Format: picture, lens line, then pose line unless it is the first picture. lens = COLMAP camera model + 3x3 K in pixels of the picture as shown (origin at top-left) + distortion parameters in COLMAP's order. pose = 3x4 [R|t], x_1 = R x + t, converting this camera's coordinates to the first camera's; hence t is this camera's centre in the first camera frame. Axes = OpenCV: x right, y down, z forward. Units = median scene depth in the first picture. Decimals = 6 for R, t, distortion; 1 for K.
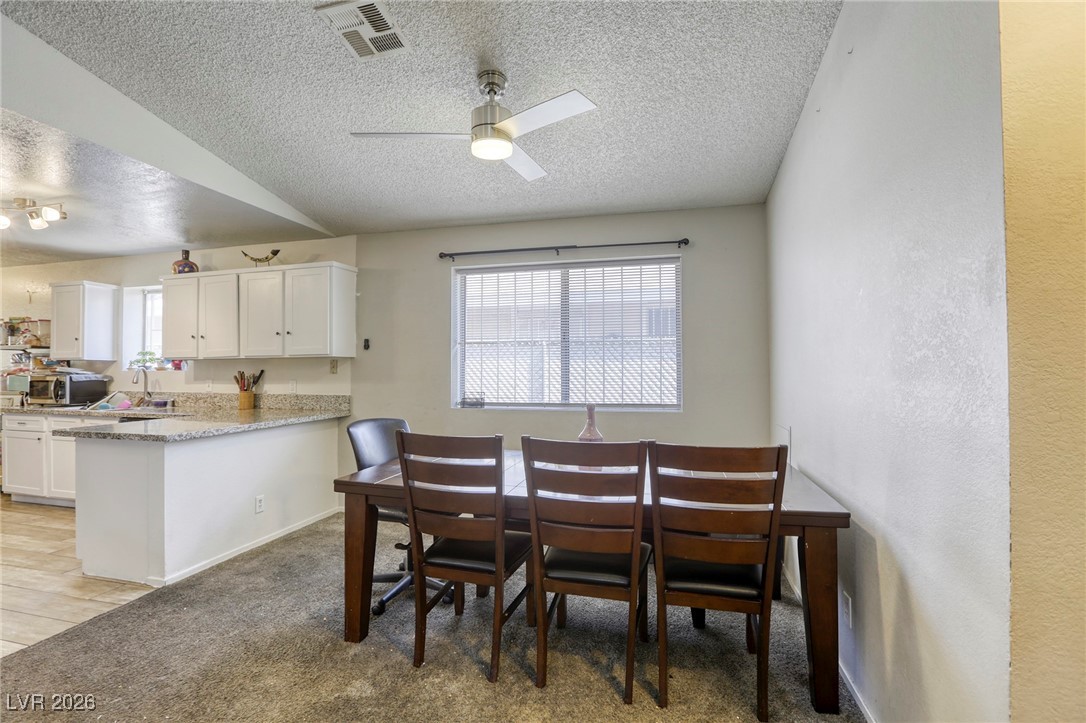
lens RADIAL K [[485.9, 0, 536.6], [0, 485.9, 364.3], [0, 0, 1]] dist [-0.002722, 0.000517]
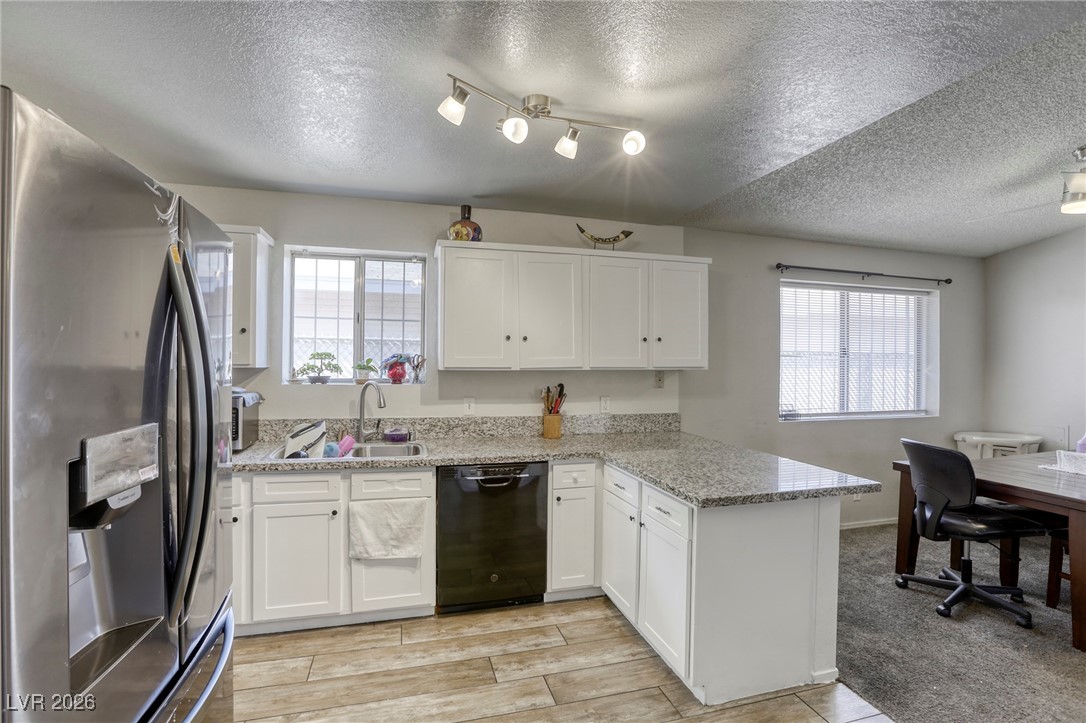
lens RADIAL K [[485.9, 0, 539.3], [0, 485.9, 364.1], [0, 0, 1]] dist [-0.002722, 0.000517]
pose [[0.853243, 0.012614, 0.521361, -1.042957], [-0.012745, 0.999913, -0.003334, -0.016399], [-0.521358, -0.003800, 0.853330, 0.396144]]
